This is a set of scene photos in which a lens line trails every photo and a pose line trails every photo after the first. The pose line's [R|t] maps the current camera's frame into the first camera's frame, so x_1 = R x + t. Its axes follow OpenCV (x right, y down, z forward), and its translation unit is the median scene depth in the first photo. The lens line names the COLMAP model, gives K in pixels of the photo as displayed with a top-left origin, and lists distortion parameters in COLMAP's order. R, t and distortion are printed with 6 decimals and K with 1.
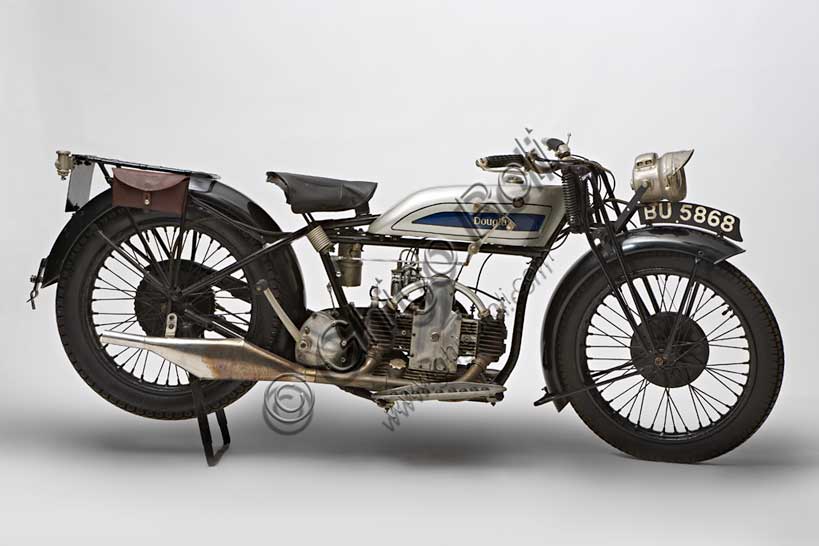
lens RADIAL K [[1421.6, 0, 409.5], [0, 1421.6, 273.0], [0, 0, 1]] dist [-0.004660, -0.001295]
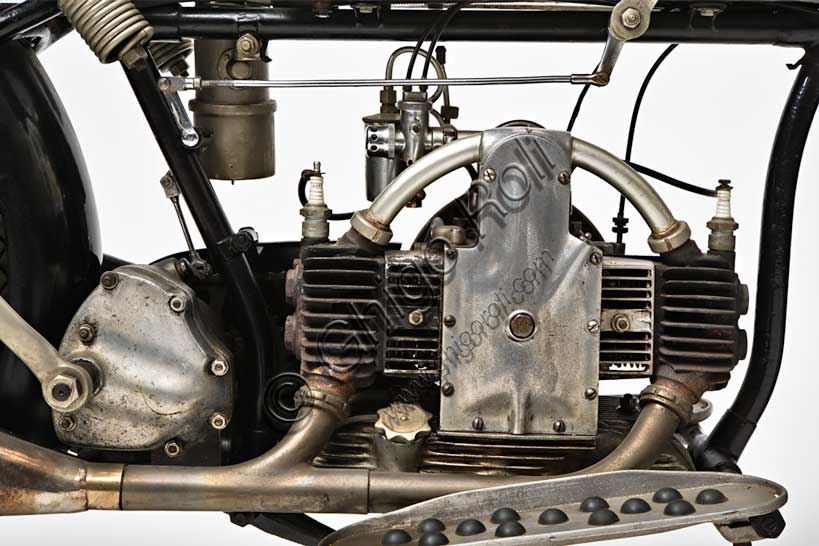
lens RADIAL K [[1572.2, 0, 409.5], [0, 1572.2, 273.0], [0, 0, 1]] dist [0.769538, 0.059077]
pose [[0.997955, -0.063770, 0.004480, -0.006245], [0.063448, 0.996607, 0.052428, 0.014601], [-0.007809, -0.052037, 0.998615, 0.656481]]
